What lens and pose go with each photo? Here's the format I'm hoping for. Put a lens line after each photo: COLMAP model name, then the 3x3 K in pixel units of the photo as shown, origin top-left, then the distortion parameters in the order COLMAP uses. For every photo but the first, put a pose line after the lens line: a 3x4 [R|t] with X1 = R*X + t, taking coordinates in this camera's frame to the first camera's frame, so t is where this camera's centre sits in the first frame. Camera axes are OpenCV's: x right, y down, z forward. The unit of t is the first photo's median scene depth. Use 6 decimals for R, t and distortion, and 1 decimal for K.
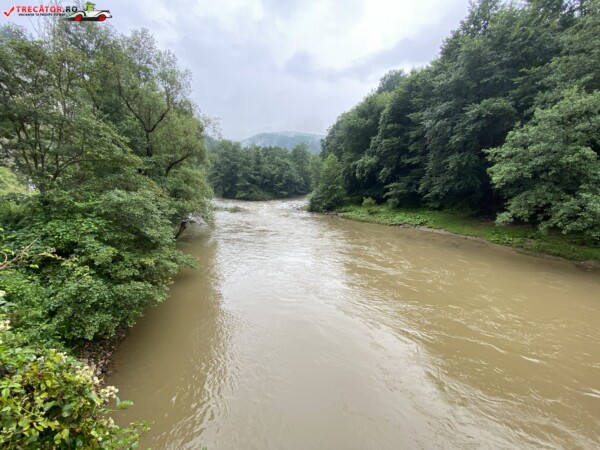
lens RADIAL K [[245.8, 0, 299.3], [0, 245.8, 226.5], [0, 0, 1]] dist [0.020325, -0.020950]
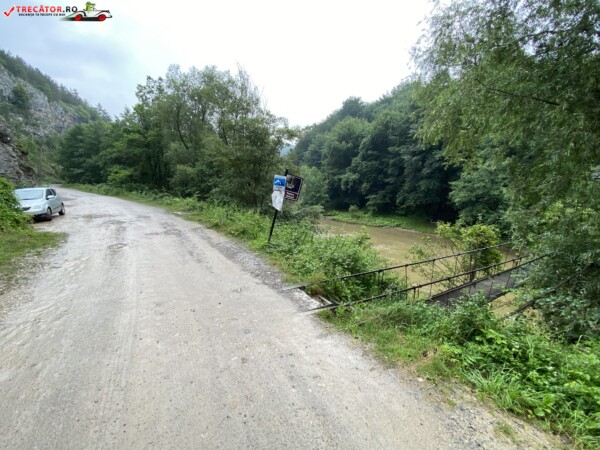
lens RADIAL K [[242.8, 0, 295.9], [0, 242.8, 226.8], [0, 0, 1]] dist [0.025571, -0.027792]
pose [[0.975833, 0.018072, 0.217769, -0.393367], [-0.016744, 0.999828, -0.007939, 0.016690], [-0.217875, 0.004101, 0.975968, -0.251554]]
